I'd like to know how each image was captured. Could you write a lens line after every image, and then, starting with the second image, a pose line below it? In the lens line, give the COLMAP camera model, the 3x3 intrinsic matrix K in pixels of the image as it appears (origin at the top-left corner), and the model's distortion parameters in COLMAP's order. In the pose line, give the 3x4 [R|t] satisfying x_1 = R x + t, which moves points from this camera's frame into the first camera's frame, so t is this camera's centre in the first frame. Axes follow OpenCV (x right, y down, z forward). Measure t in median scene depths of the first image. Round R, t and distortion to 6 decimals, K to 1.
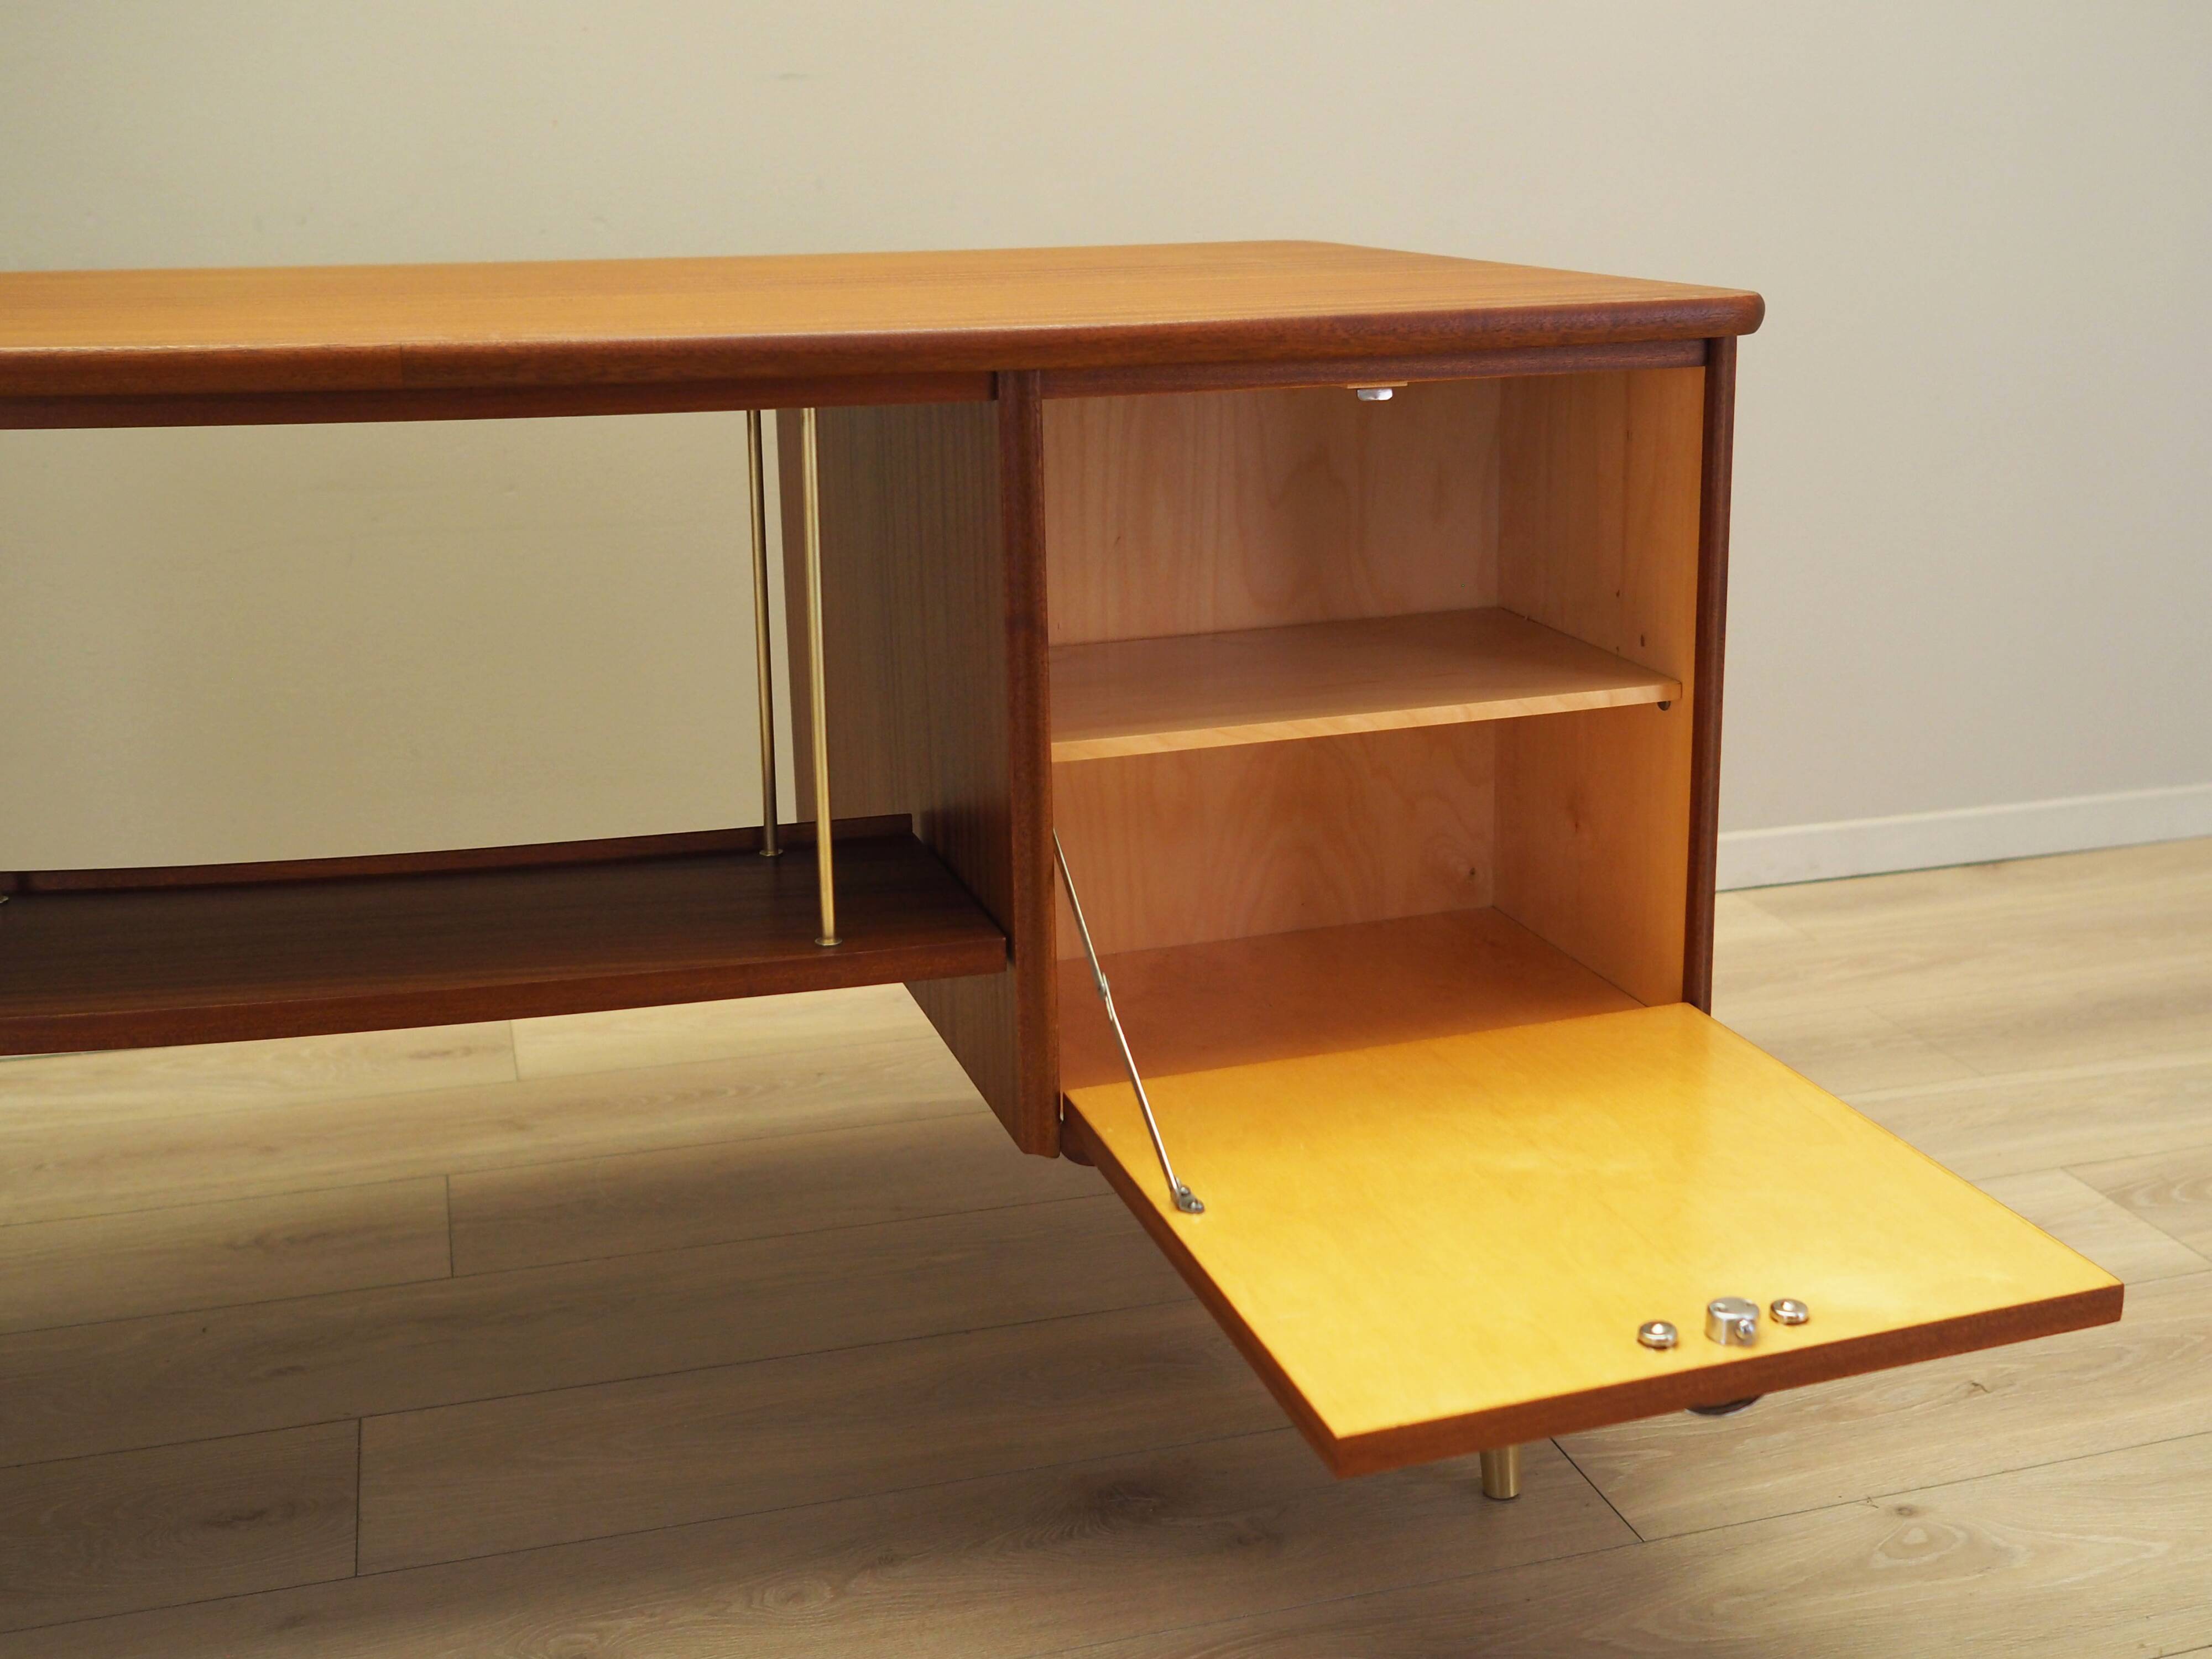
lens RADIAL K [[2198.7, 0, 1101.1], [0, 2198.7, 692.2], [0, 0, 1]] dist [-0.021474, -0.004410]
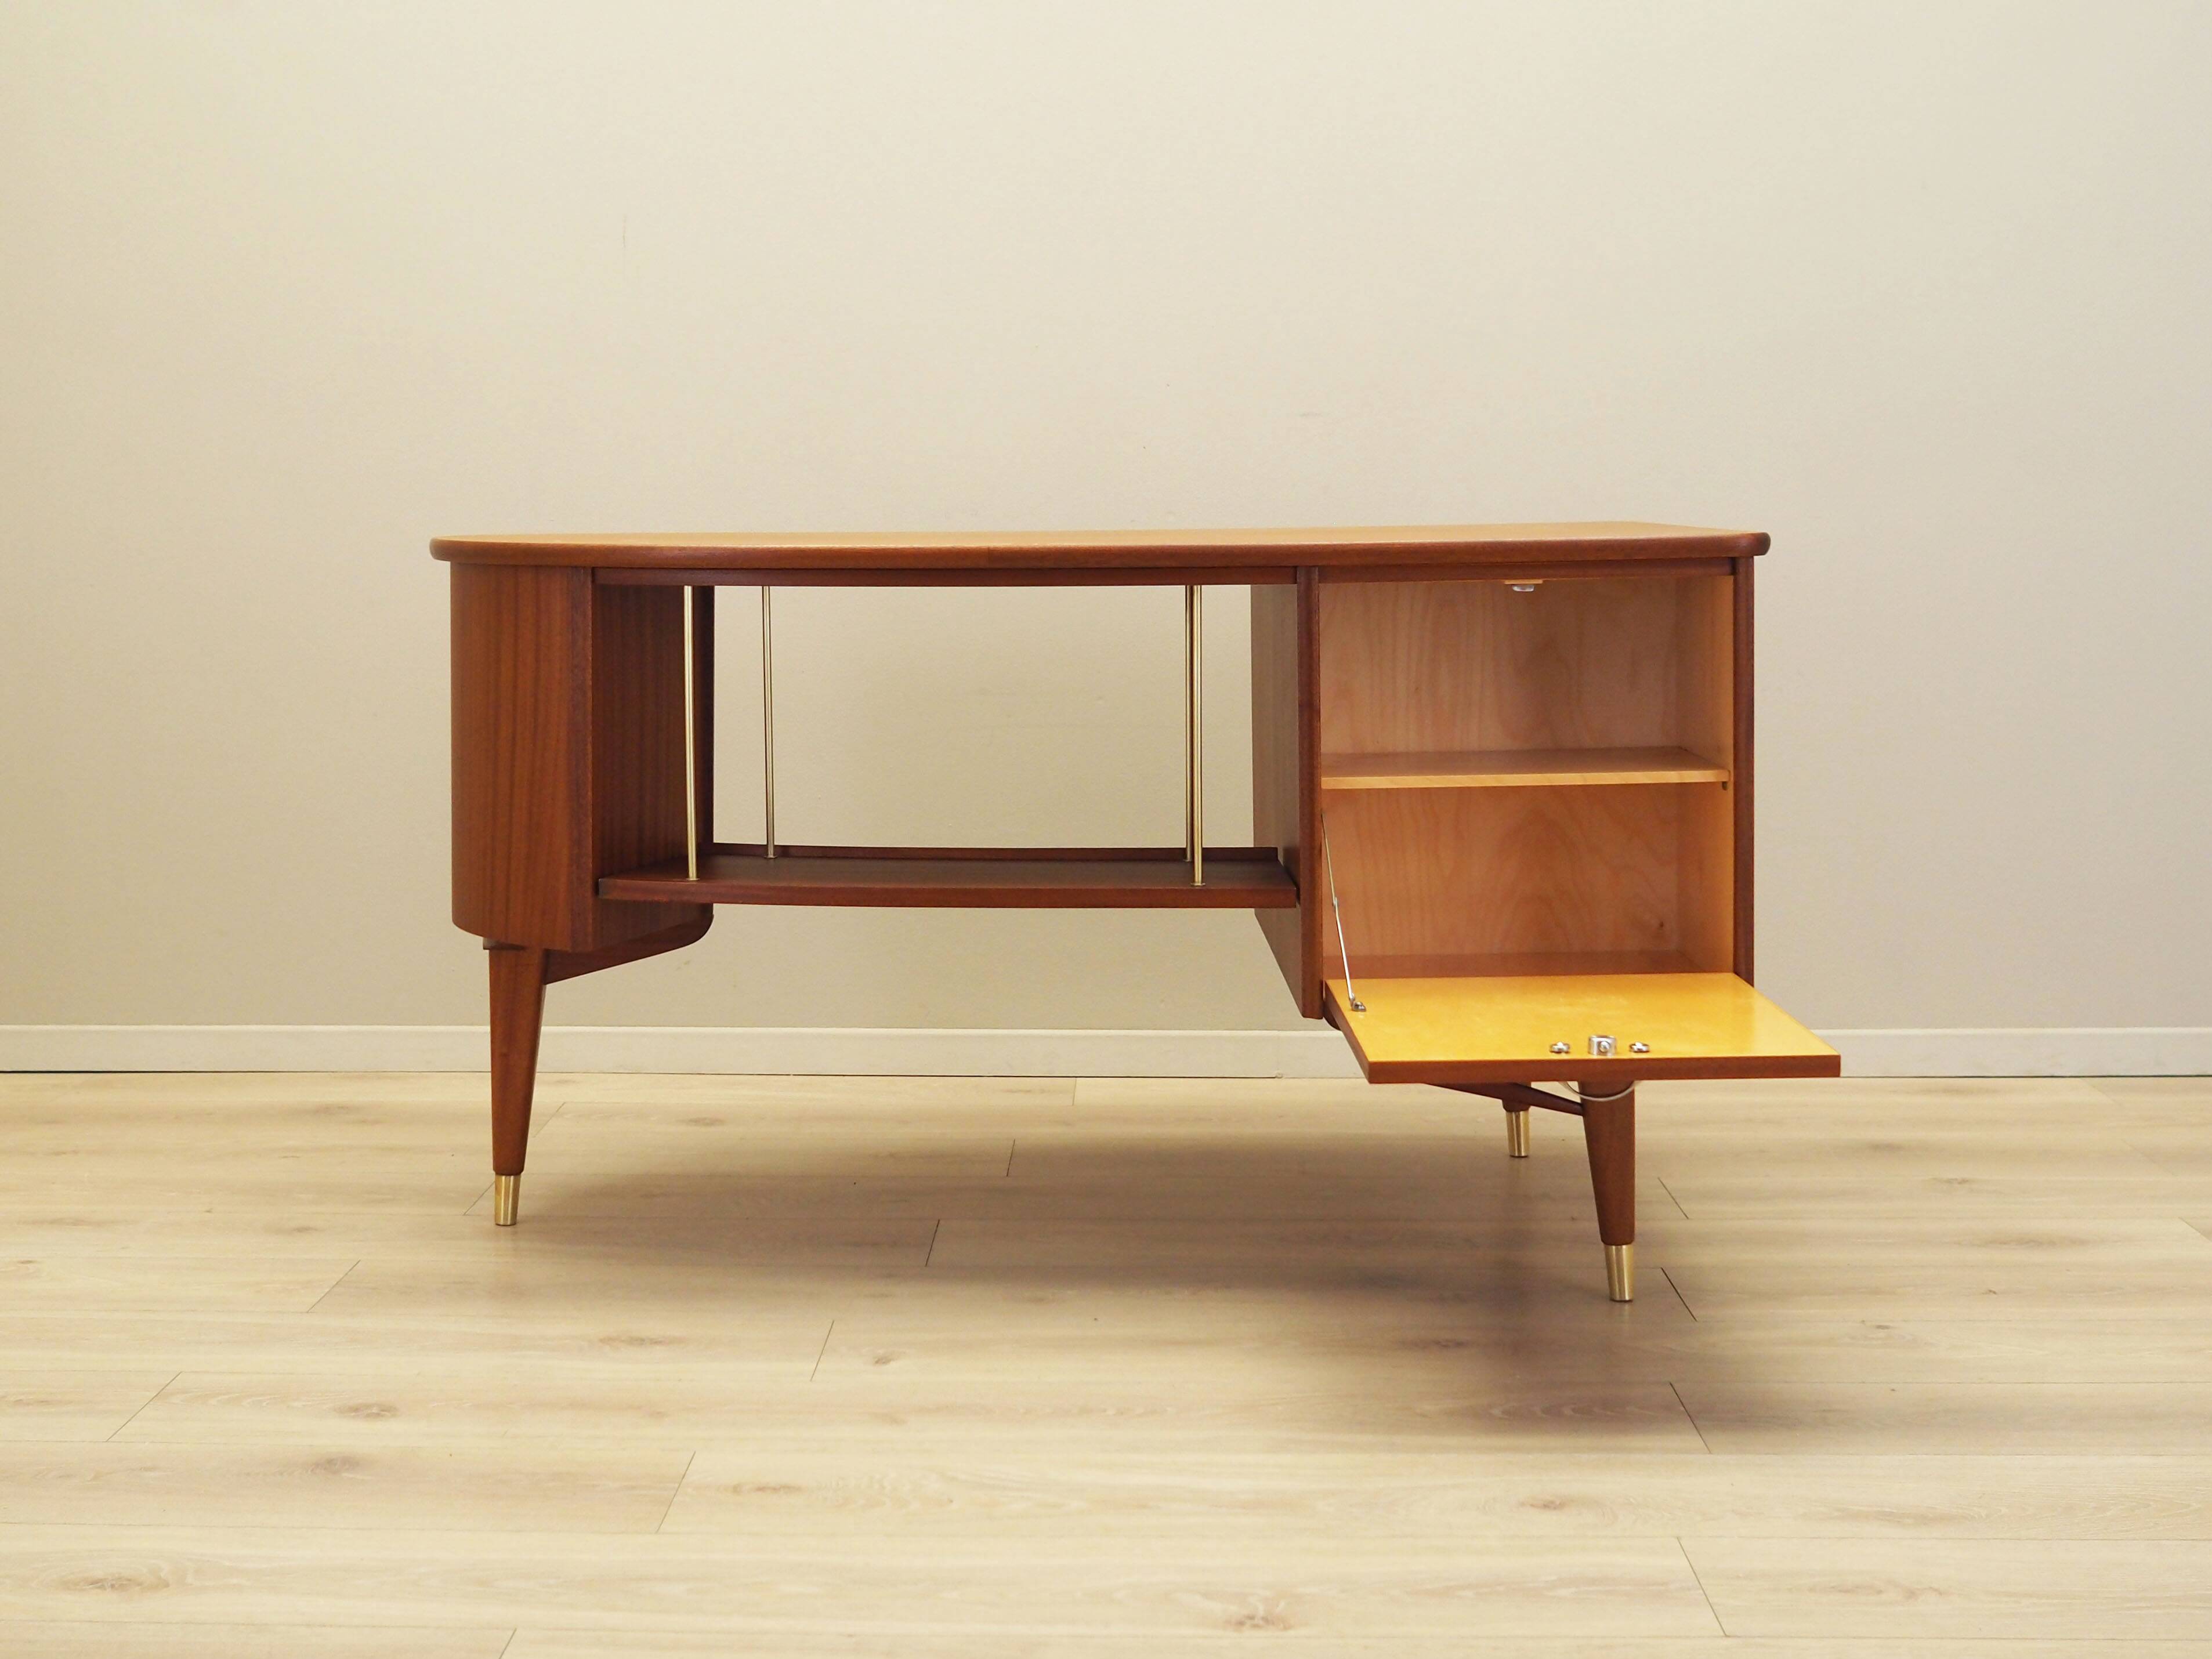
lens RADIAL K [[2611.1, 0, 1106.0], [0, 2611.1, 829.5], [0, 0, 1]] dist [-0.013823, 0.000288]
pose [[0.950401, 0.034310, -0.309130, 0.439755], [-0.069549, 0.992174, -0.103704, 0.281274], [0.303153, 0.120060, 0.945349, -0.992831]]
